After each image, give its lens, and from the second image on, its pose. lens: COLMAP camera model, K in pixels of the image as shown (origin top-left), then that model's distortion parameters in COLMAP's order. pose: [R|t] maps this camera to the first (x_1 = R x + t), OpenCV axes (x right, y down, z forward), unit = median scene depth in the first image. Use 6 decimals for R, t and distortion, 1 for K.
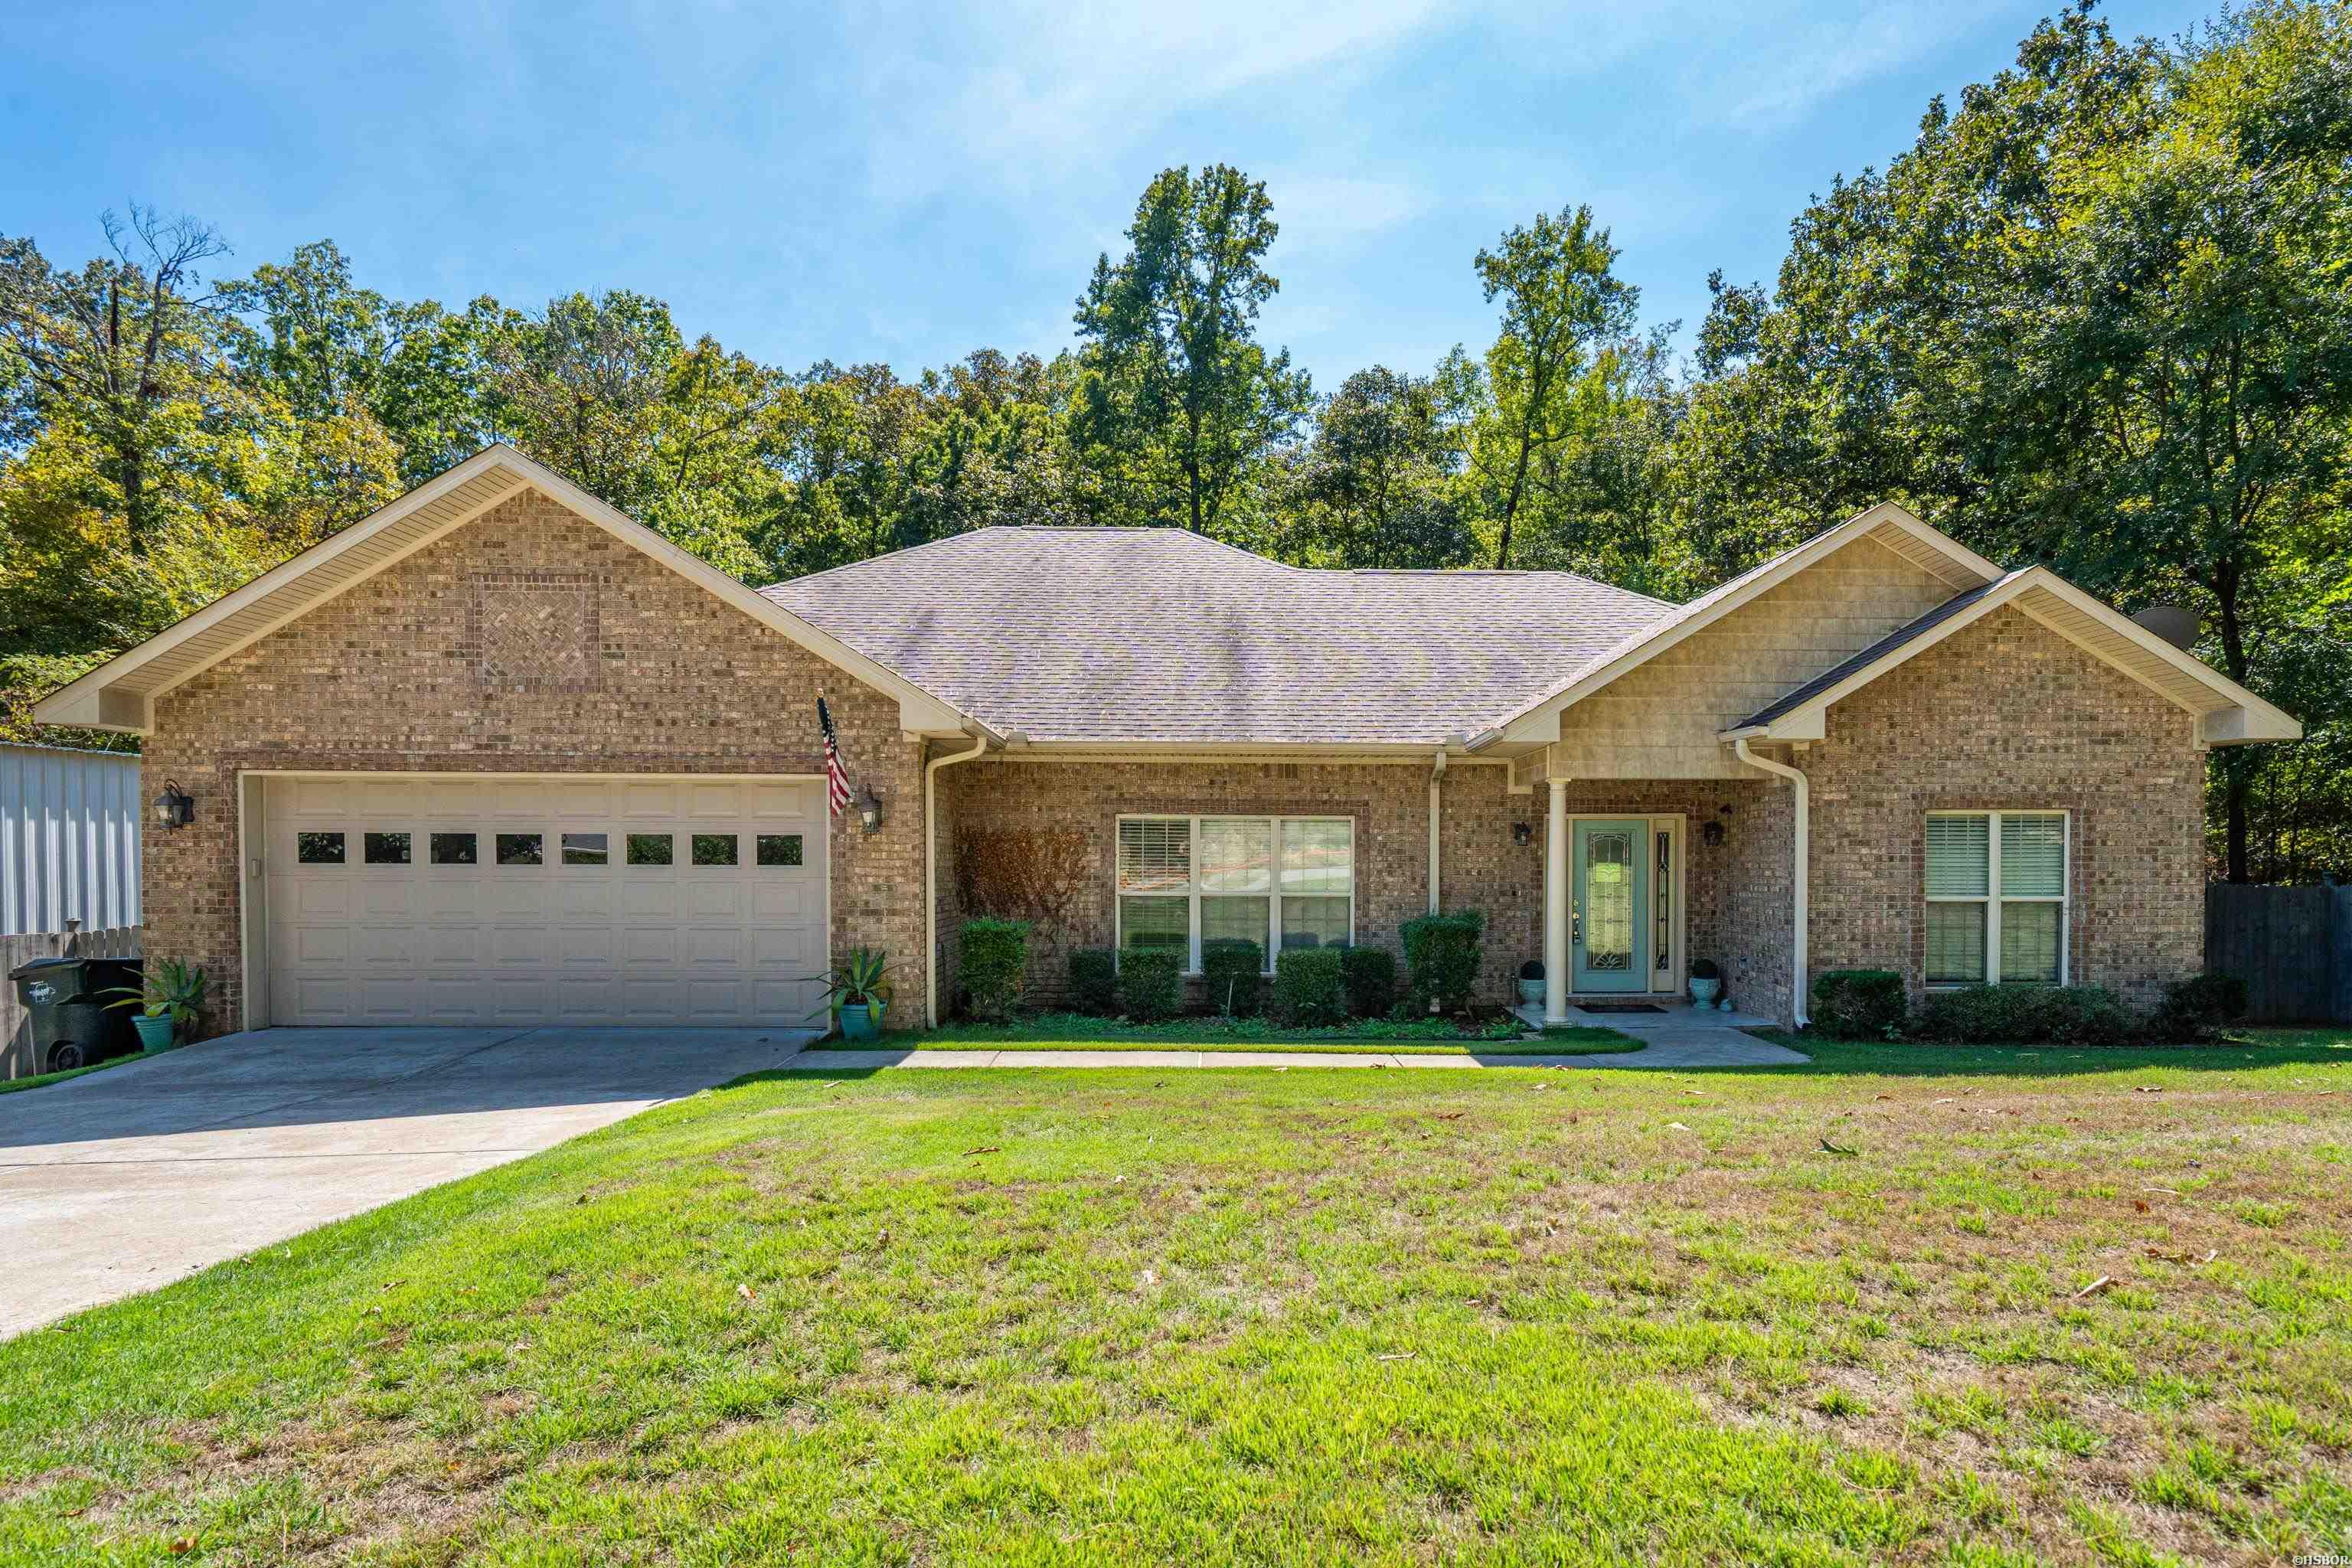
lens RADIAL K [[1253.9, 0, 1206.5], [0, 1253.9, 867.7], [0, 0, 1]] dist [0.001500, 0.002462]
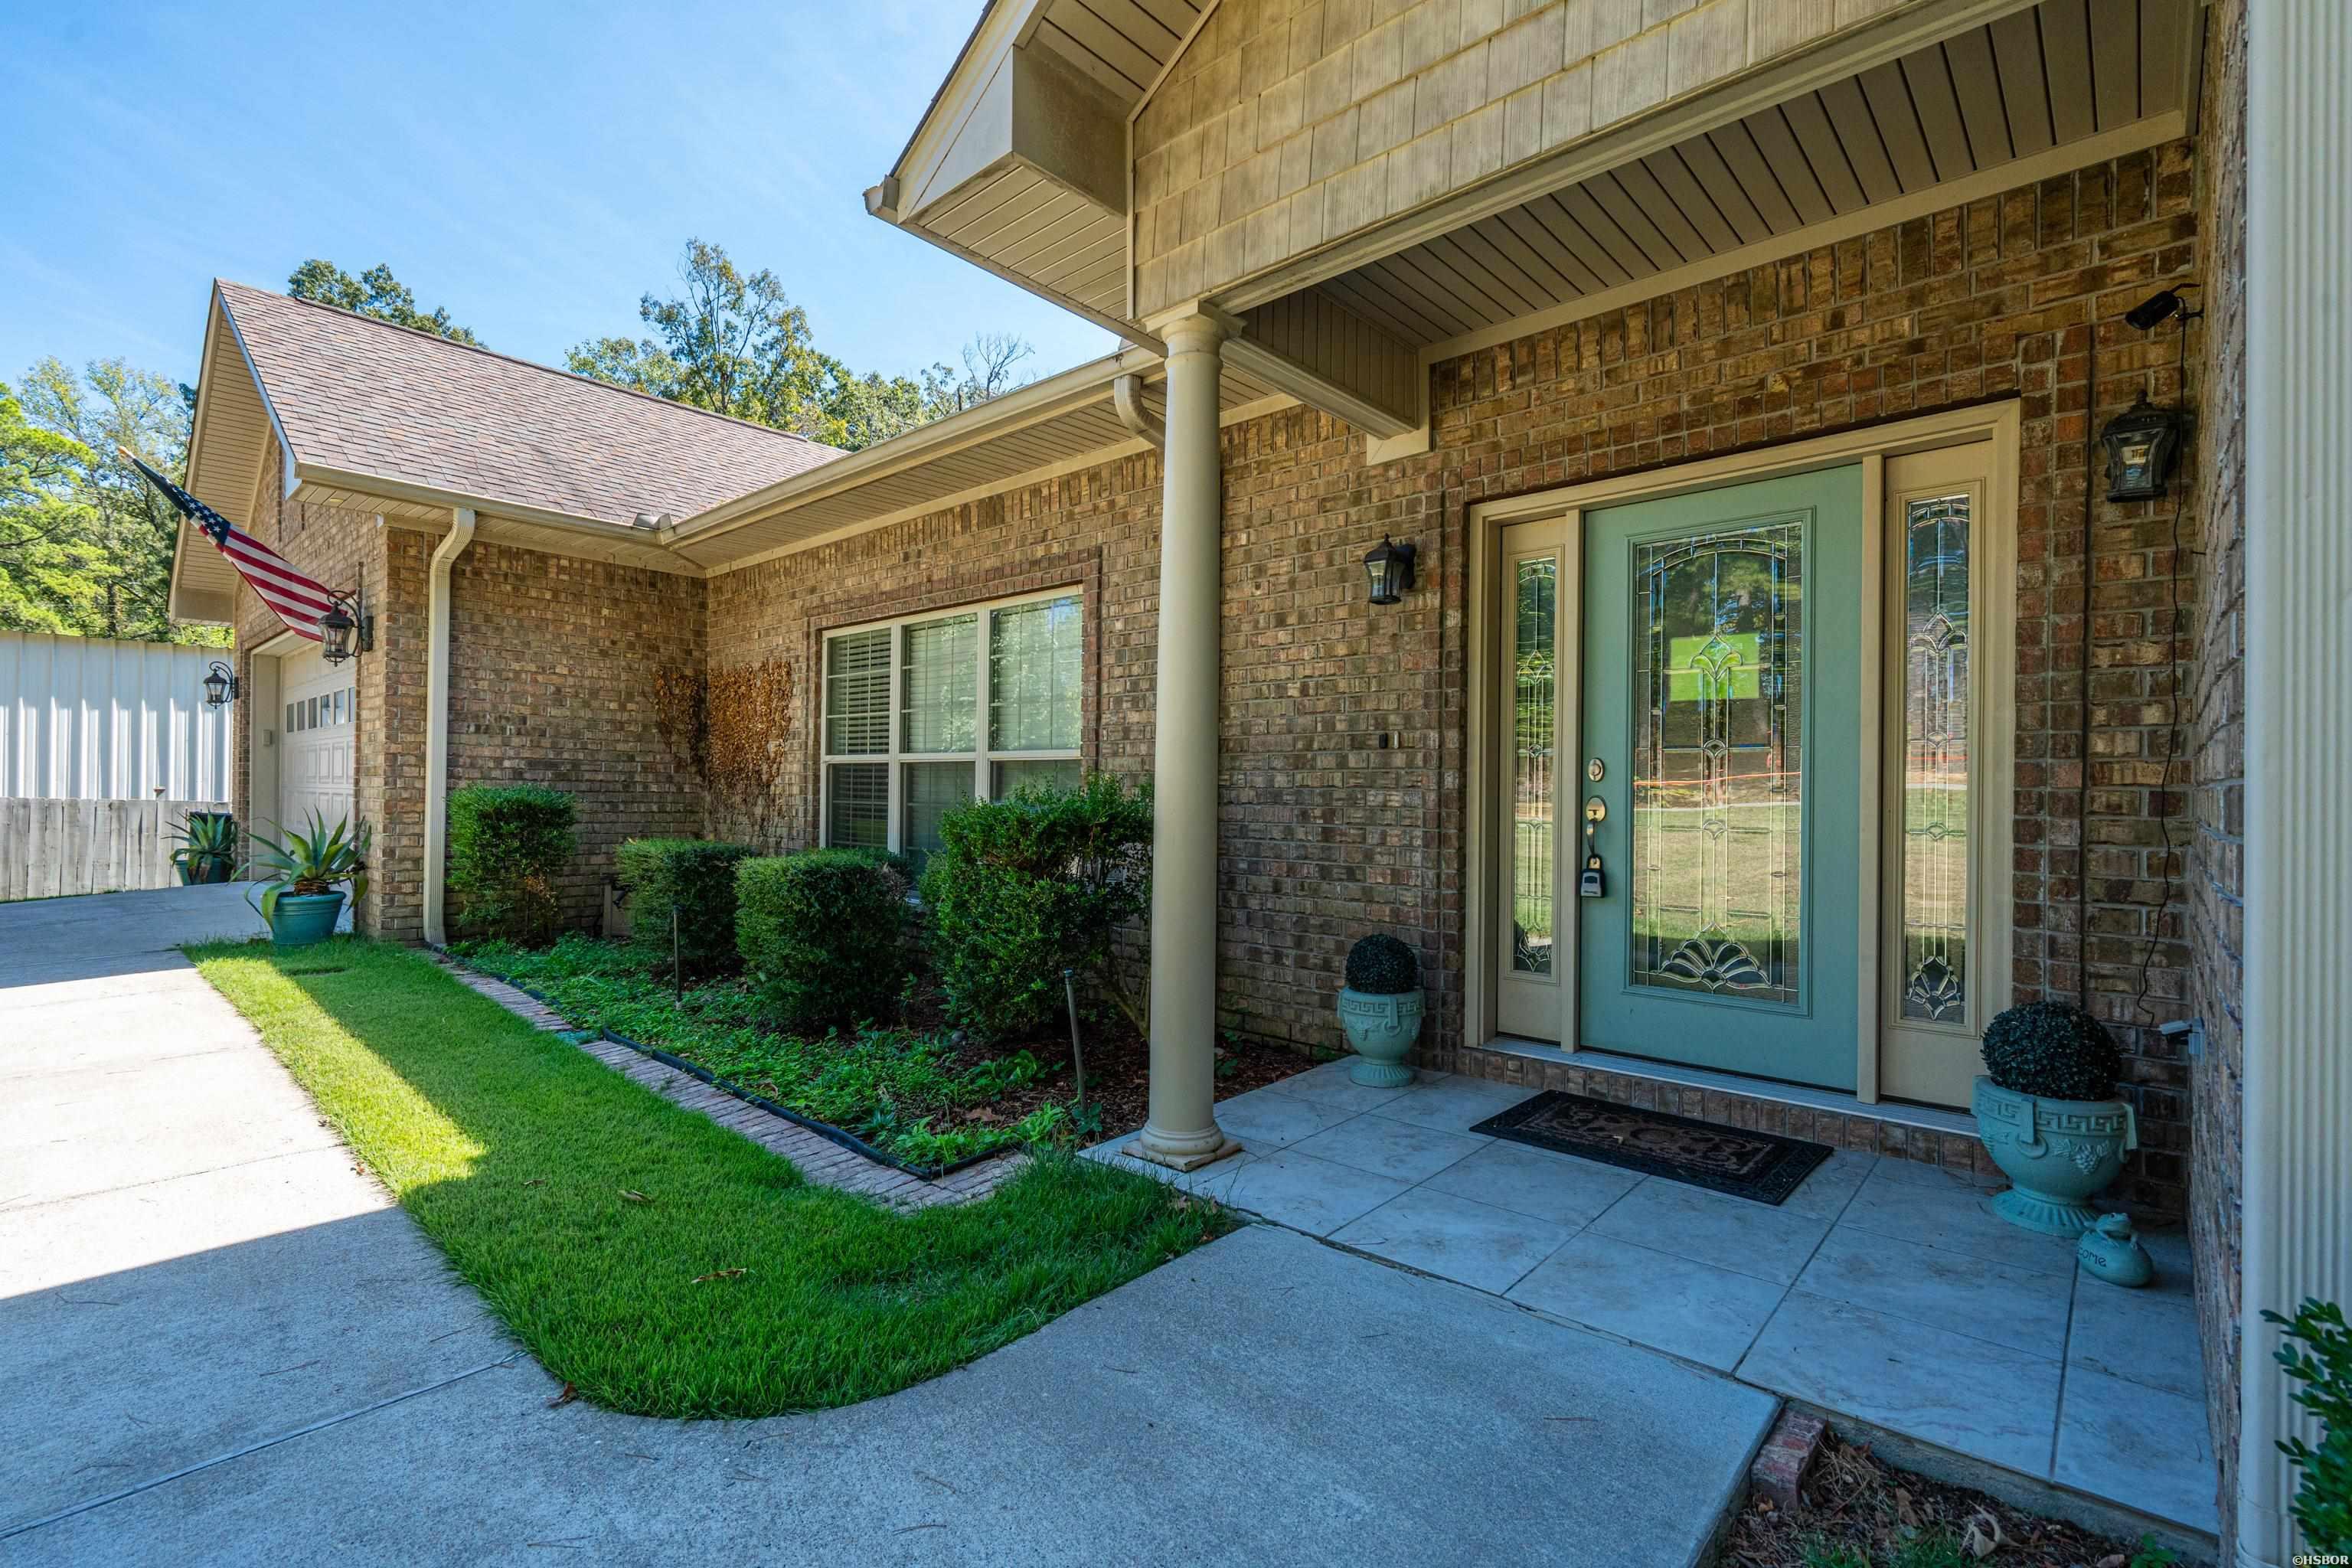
lens RADIAL K [[1046.6, 0, 1176.0], [0, 1046.6, 784.0], [0, 0, 1]] dist [0.000298, 0.000949]
pose [[0.720368, -0.000094, -0.693592, 0.462279], [-0.017903, 0.999664, -0.018729, 0.044070], [0.693361, 0.025909, 0.720125, 0.845334]]
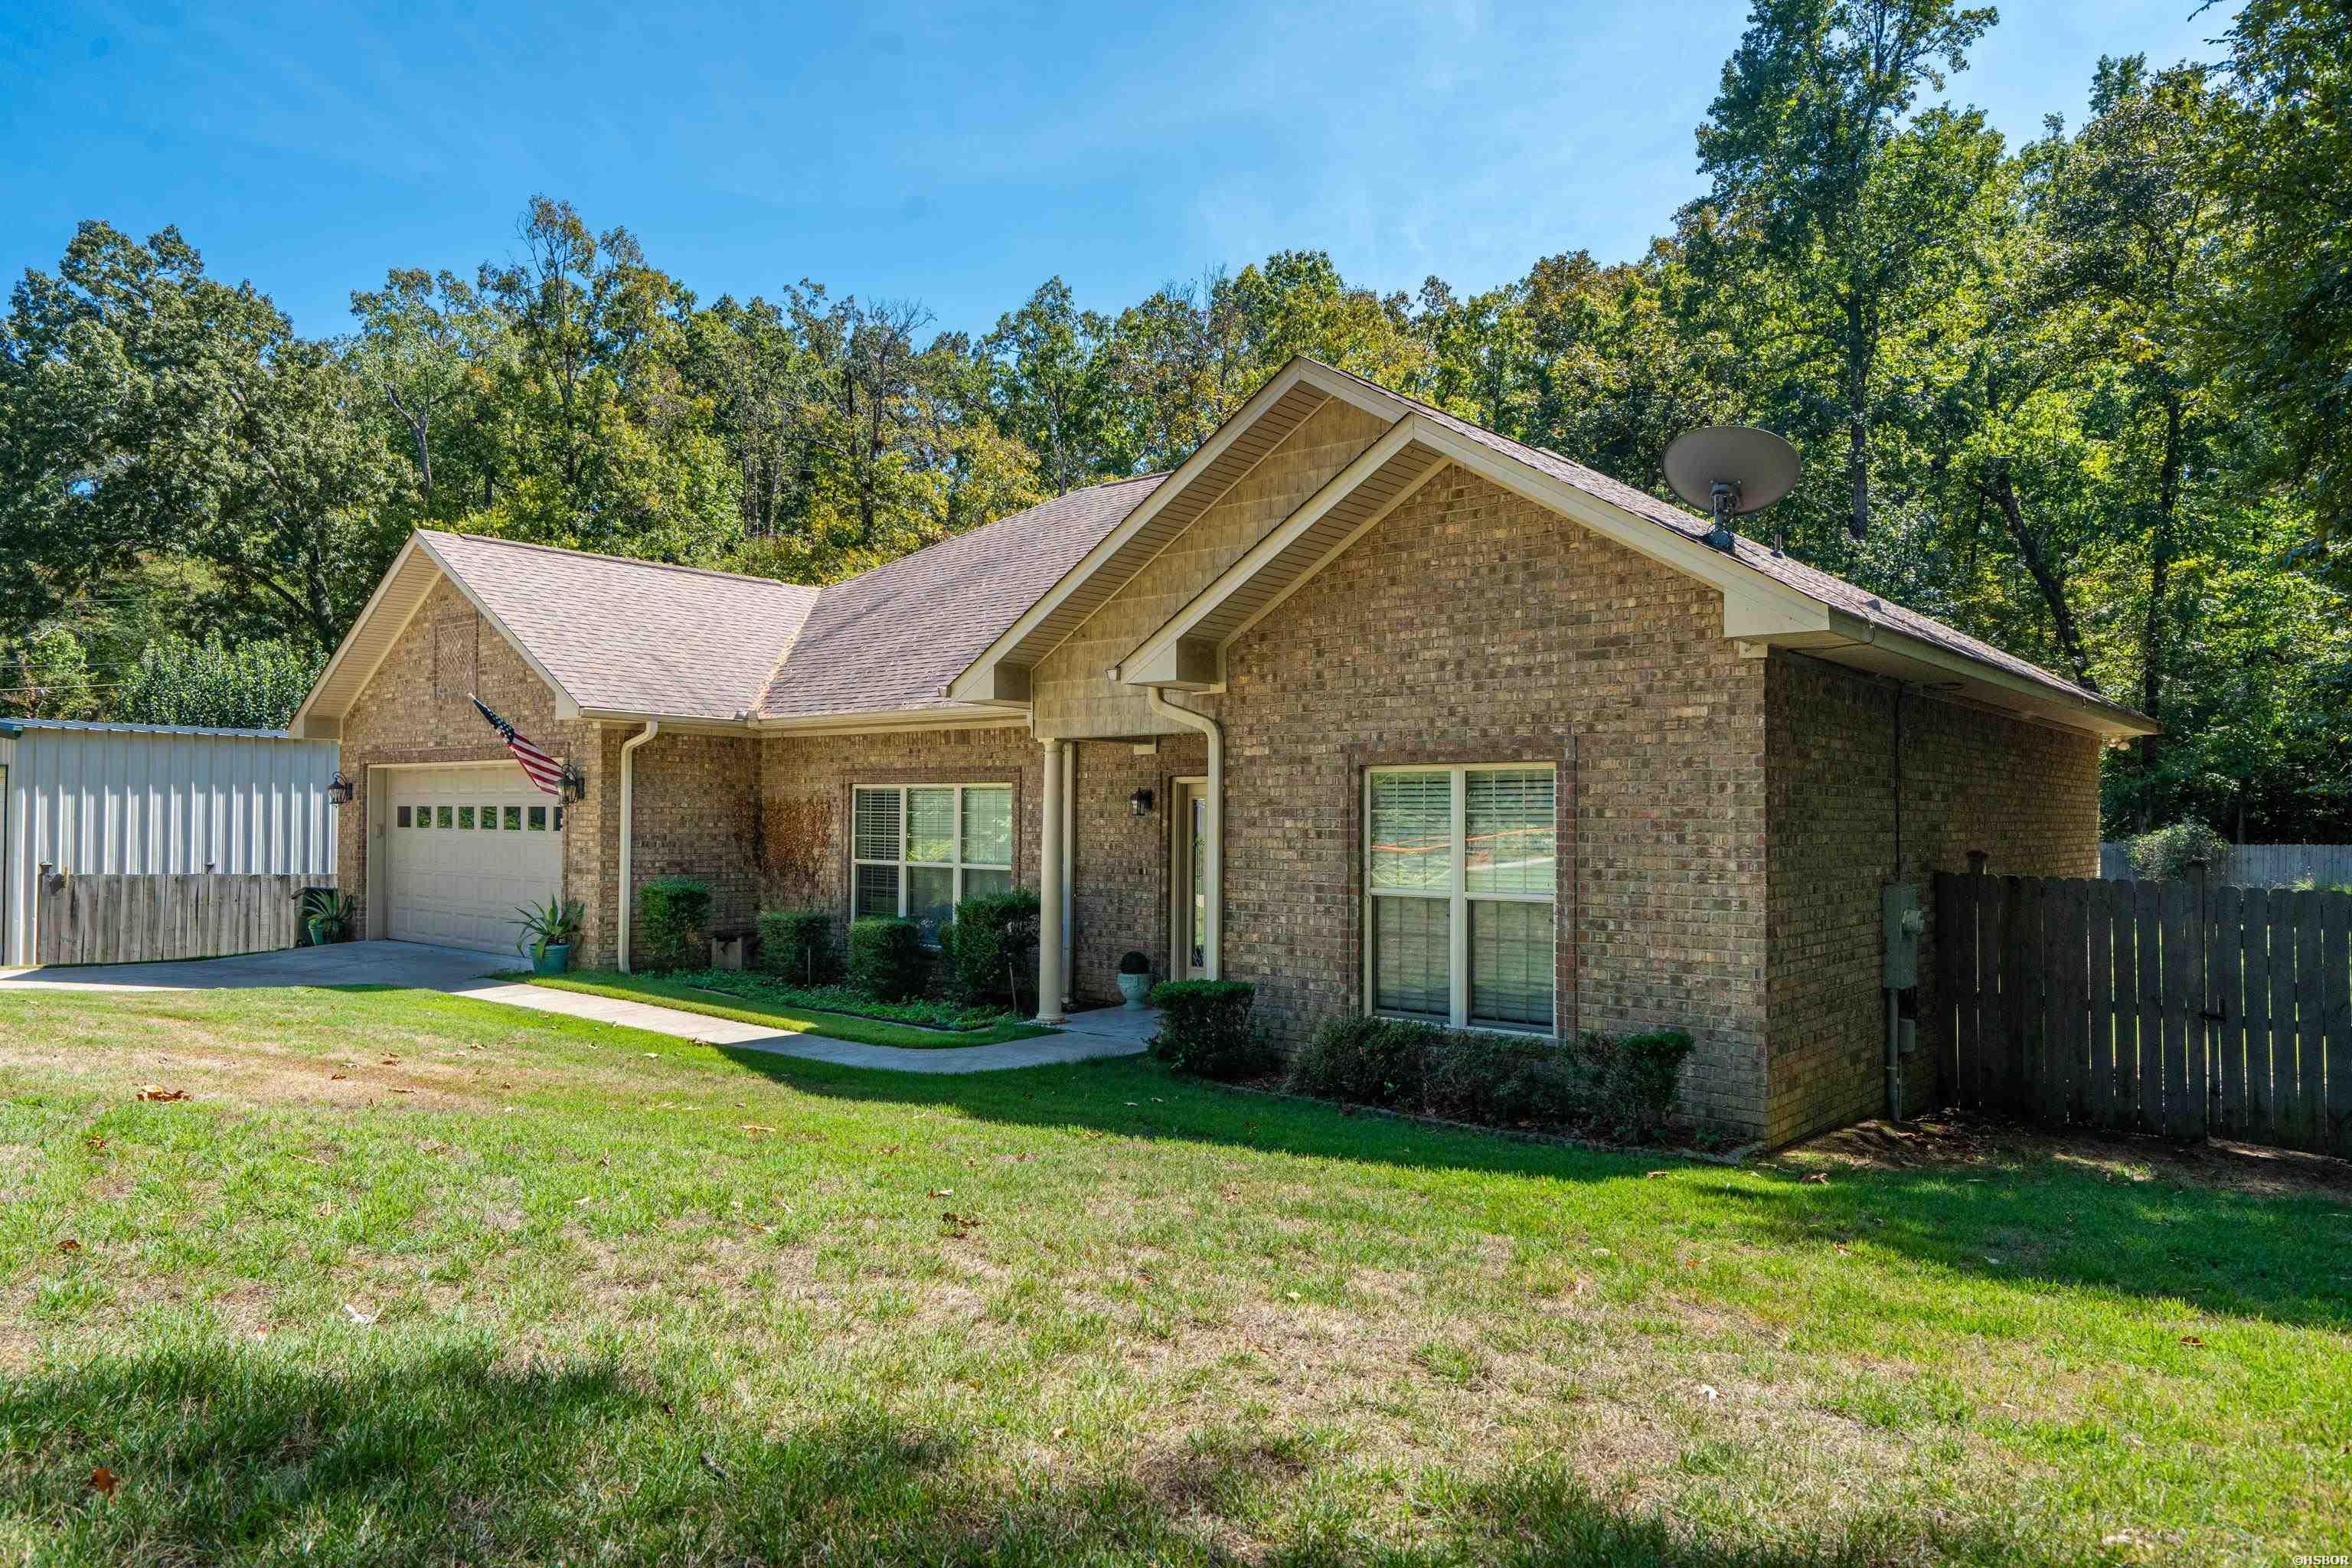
lens RADIAL K [[1513.1, 0, 1176.0], [0, 1513.1, 784.0], [0, 0, 1]] dist [0.025365, -0.003120]
pose [[0.743128, -0.011604, -0.669048, 1.074575], [-0.013943, 0.999364, -0.032819, -0.006409], [0.669004, 0.033717, 0.742494, 0.287558]]
